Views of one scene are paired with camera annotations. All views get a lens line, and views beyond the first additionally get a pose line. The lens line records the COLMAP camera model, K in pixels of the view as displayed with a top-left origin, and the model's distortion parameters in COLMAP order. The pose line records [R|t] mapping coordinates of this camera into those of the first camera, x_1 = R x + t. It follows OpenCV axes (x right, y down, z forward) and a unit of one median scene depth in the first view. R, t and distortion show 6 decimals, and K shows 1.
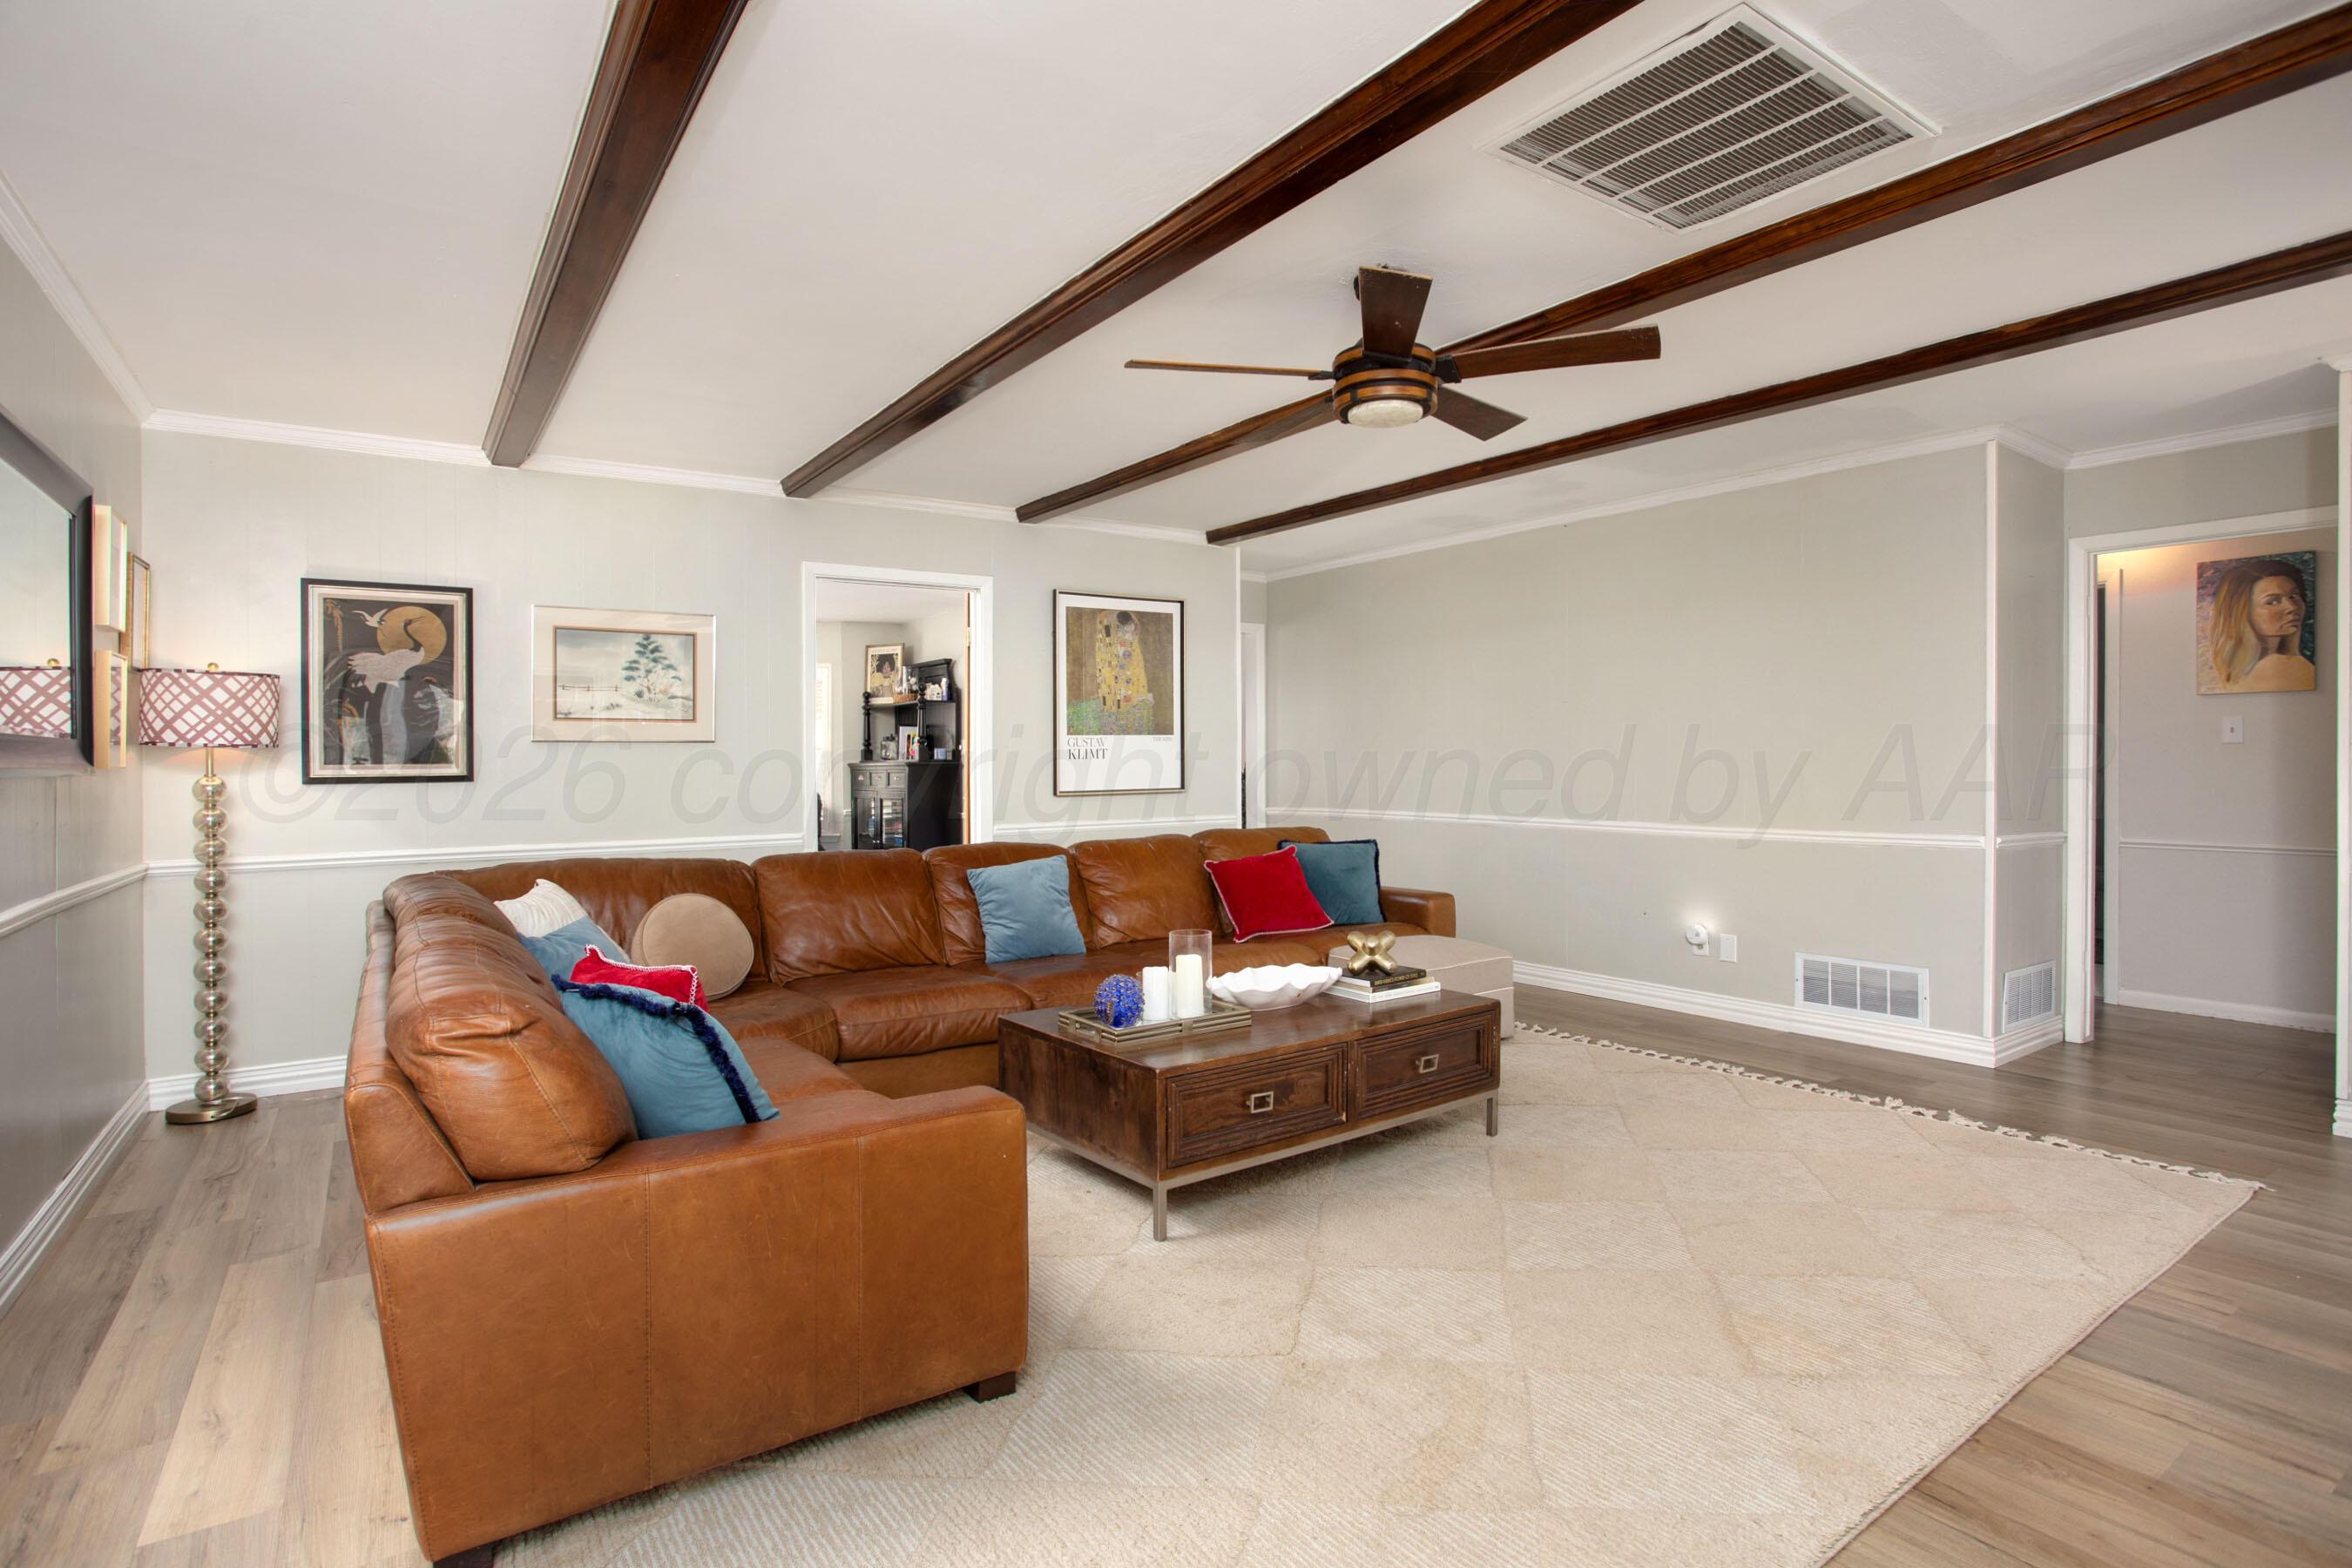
lens RADIAL K [[1163.3, 0, 1194.8], [0, 1163.3, 772.3], [0, 0, 1]] dist [-0.051143, 0.021484]
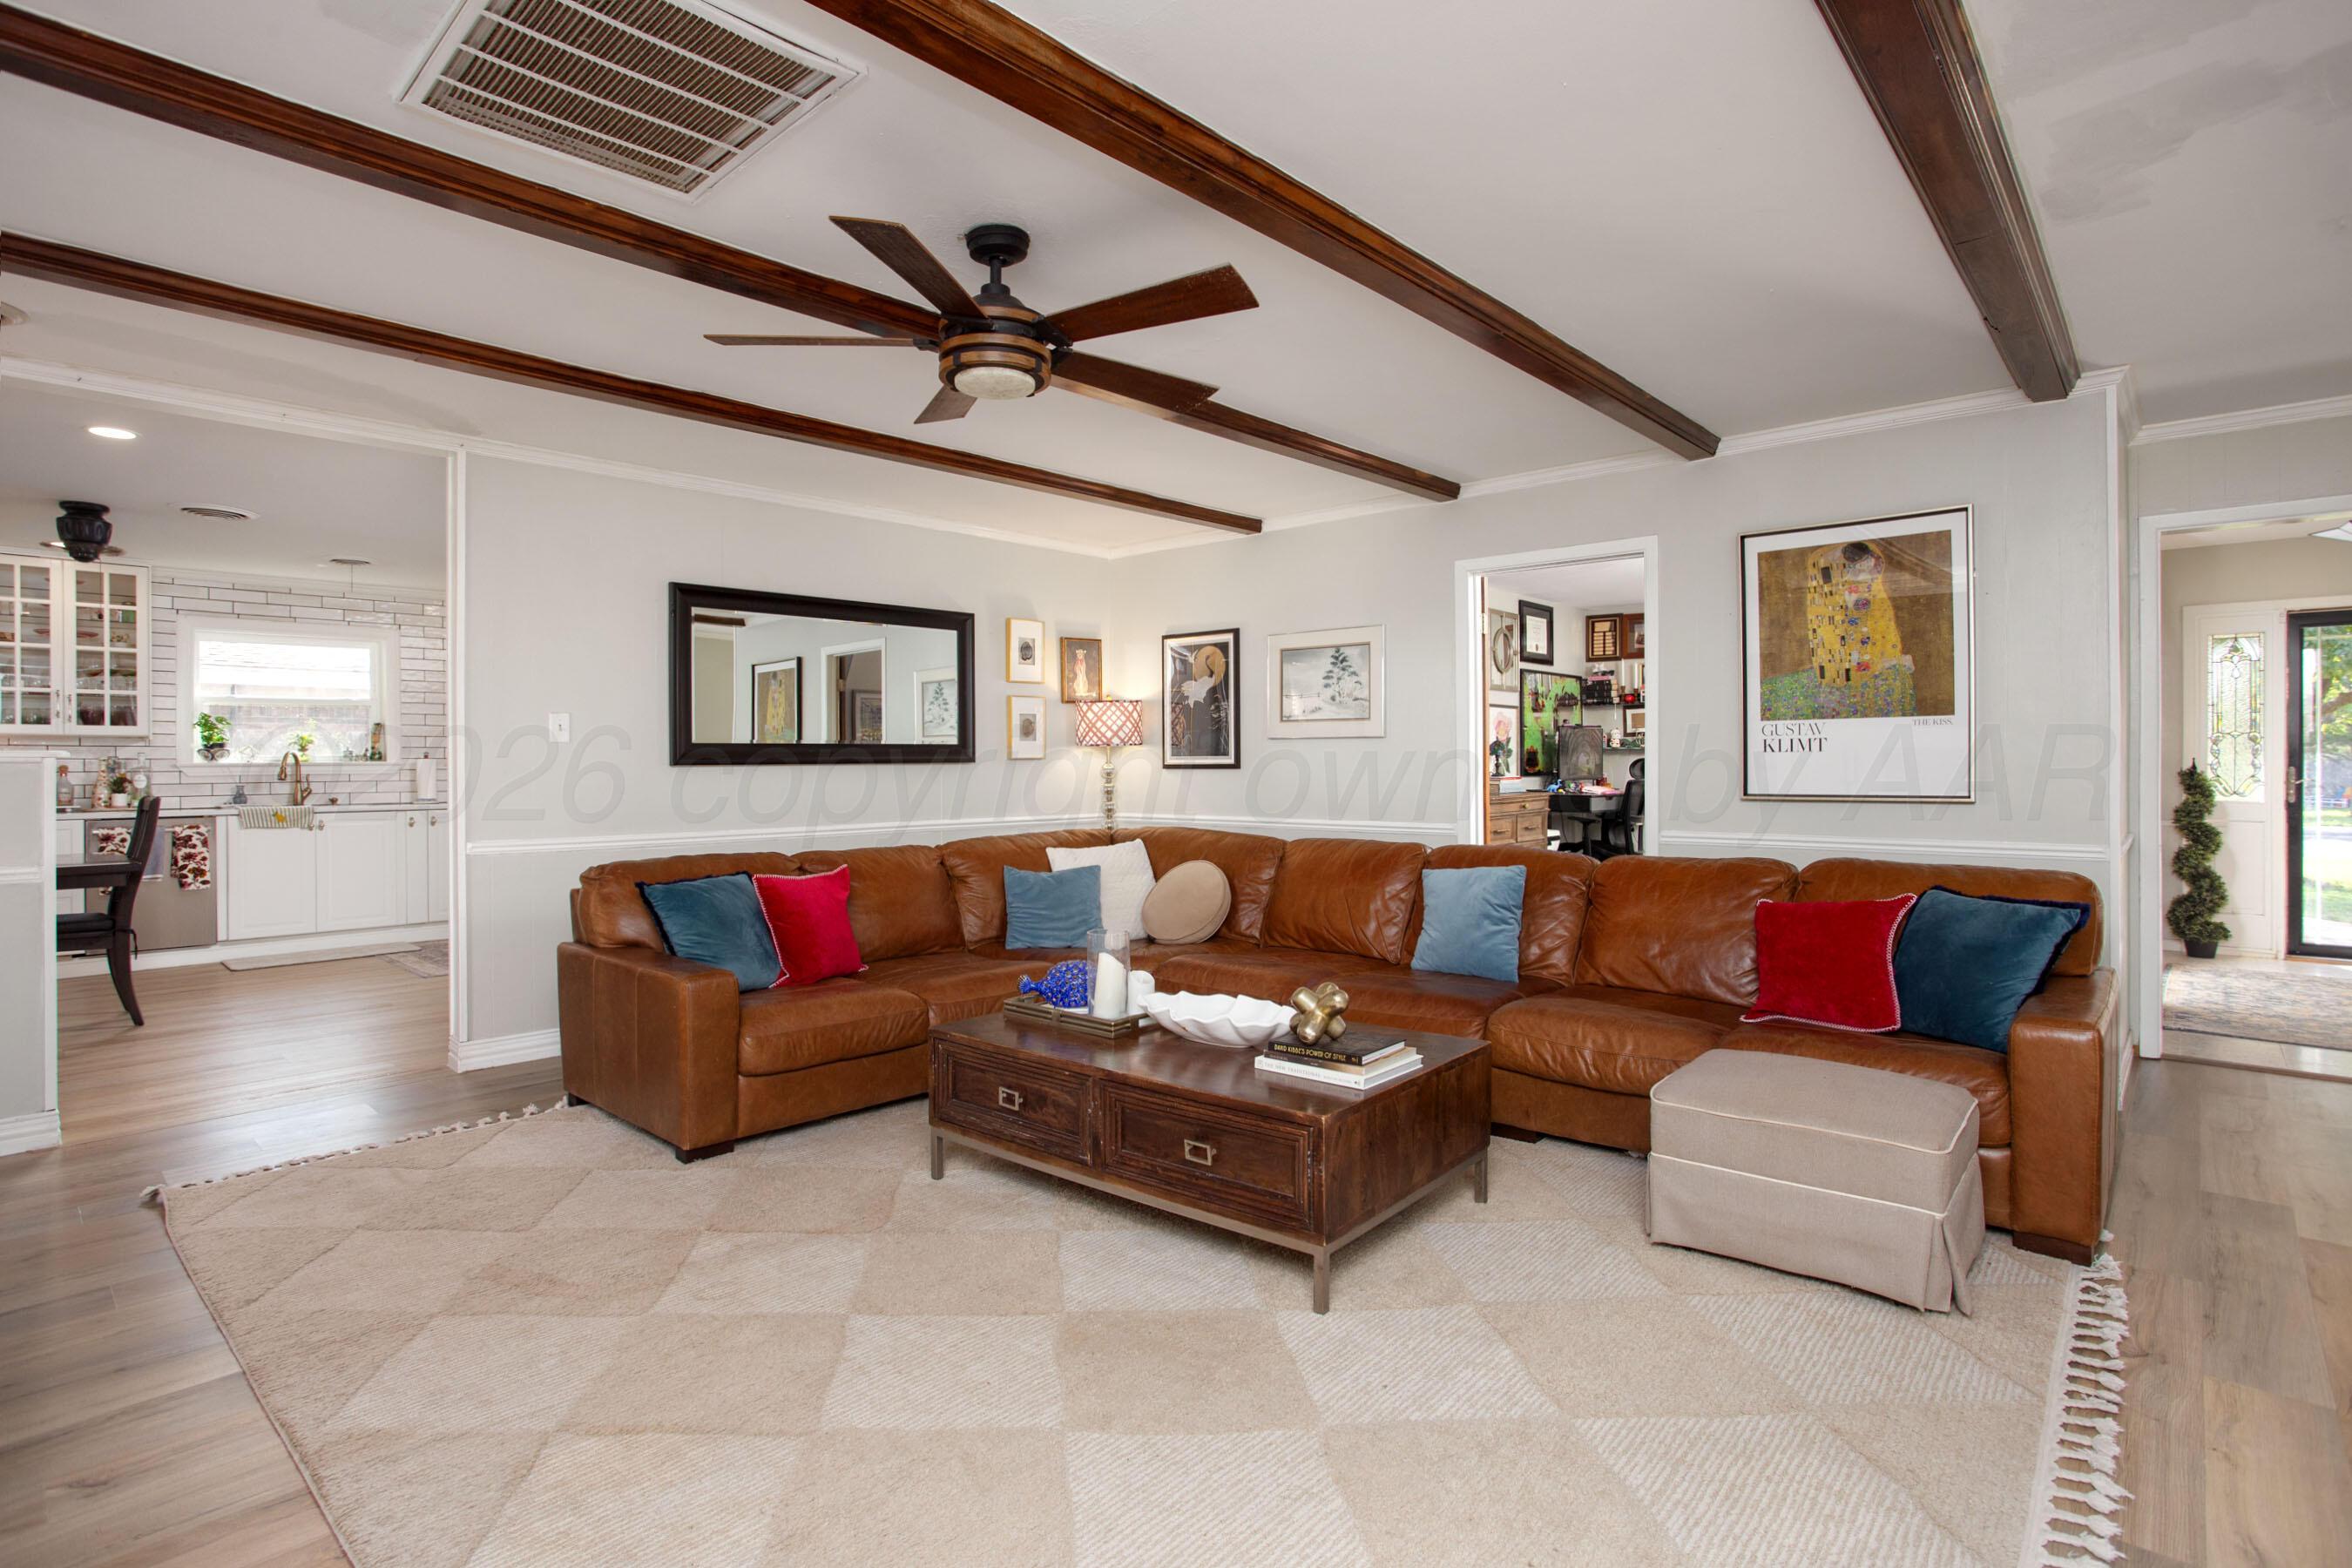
lens RADIAL K [[1163.3, 0, 1158.5], [0, 1163.3, 760.8], [0, 0, 1]] dist [-0.051143, 0.021484]
pose [[0.233971, 0.009422, -0.972198, 0.522319], [-0.006322, 0.999947, 0.008169, -0.009428], [0.972223, 0.004235, 0.234018, 0.435432]]
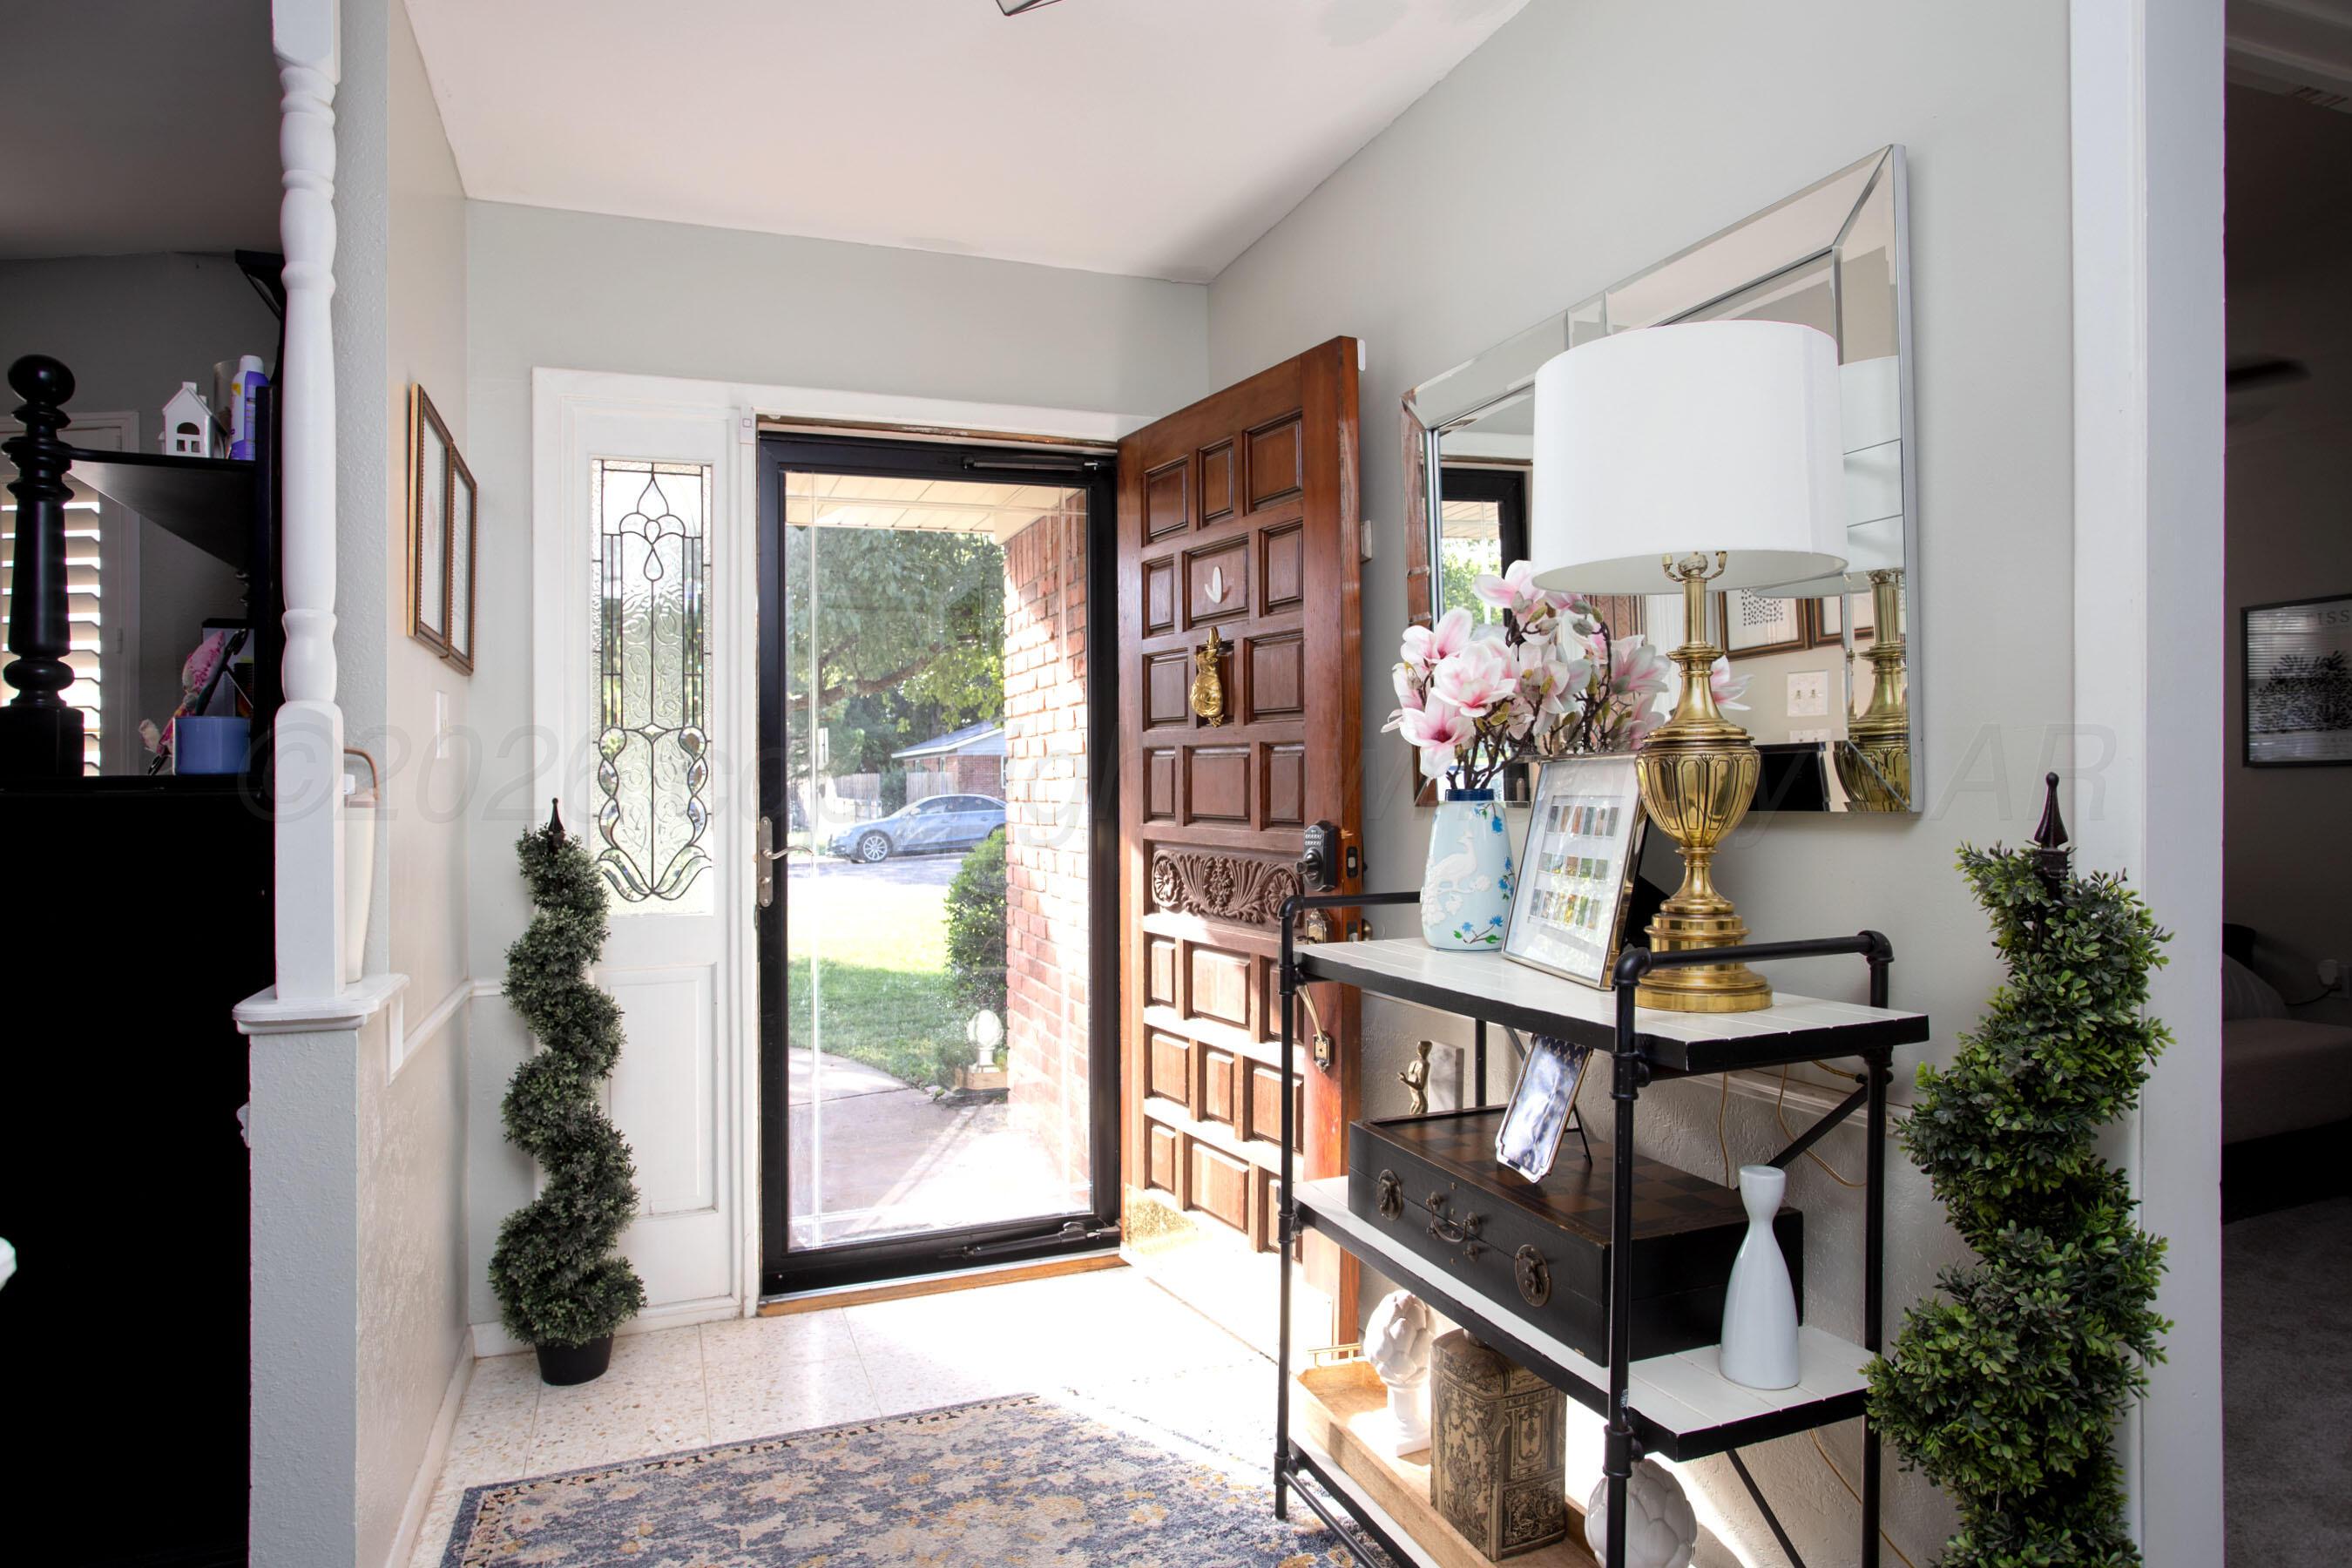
lens RADIAL K [[1362.1, 0, 1169.9], [0, 1362.1, 781.9], [0, 0, 1]] dist [-0.006579, -0.001326]
pose [[0.970442, -0.002644, -0.241322, -0.027442], [0.000784, 0.999969, -0.007803, -0.011649], [0.241335, 0.007384, 0.970414, 1.320398]]
